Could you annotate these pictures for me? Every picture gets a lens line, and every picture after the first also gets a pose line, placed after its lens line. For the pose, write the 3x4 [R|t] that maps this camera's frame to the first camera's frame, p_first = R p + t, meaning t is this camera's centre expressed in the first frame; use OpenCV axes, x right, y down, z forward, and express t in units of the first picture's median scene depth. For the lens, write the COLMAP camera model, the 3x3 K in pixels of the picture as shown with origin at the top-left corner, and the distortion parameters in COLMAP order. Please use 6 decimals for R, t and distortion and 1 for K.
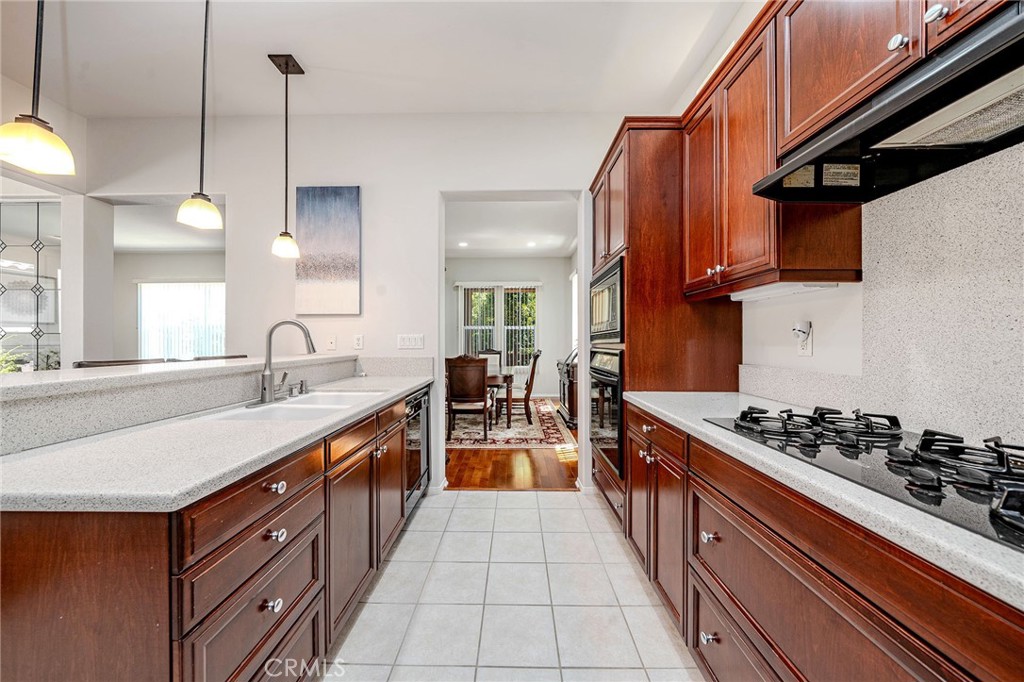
lens RADIAL K [[356.1, 0, 506.2], [0, 356.1, 340.3], [0, 0, 1]] dist [-0.003303, 0.000192]
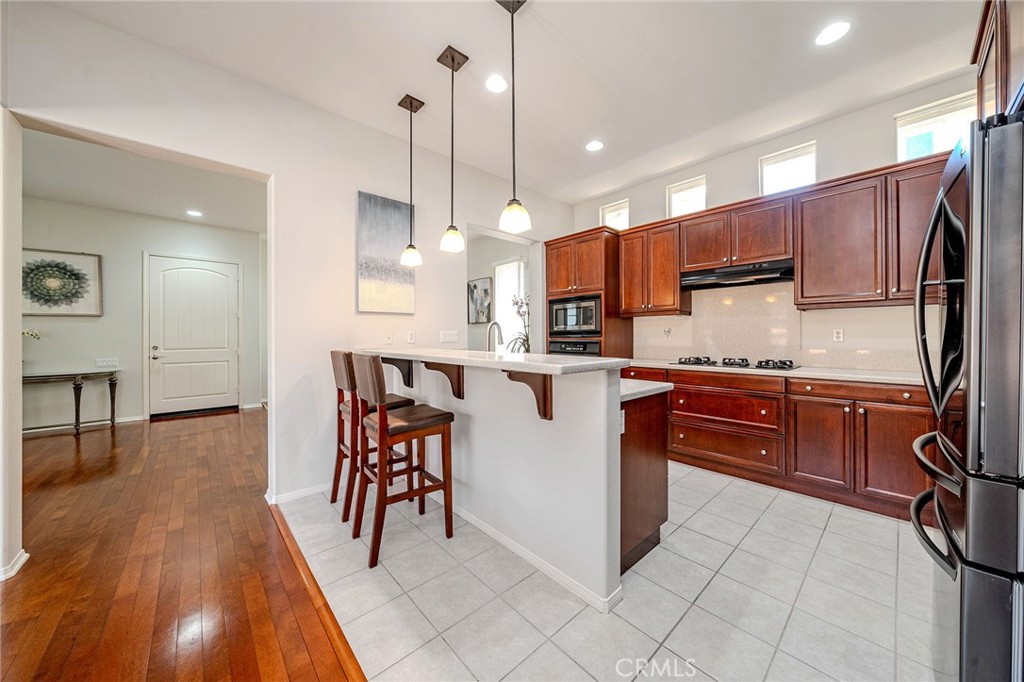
lens RADIAL K [[356.1, 0, 505.8], [0, 356.1, 339.3], [0, 0, 1]] dist [-0.003303, 0.000192]
pose [[0.734769, -0.005353, 0.678296, -0.991079], [0.004454, 0.999985, 0.003067, 0.009501], [-0.678303, 0.000767, 0.734782, -0.074188]]
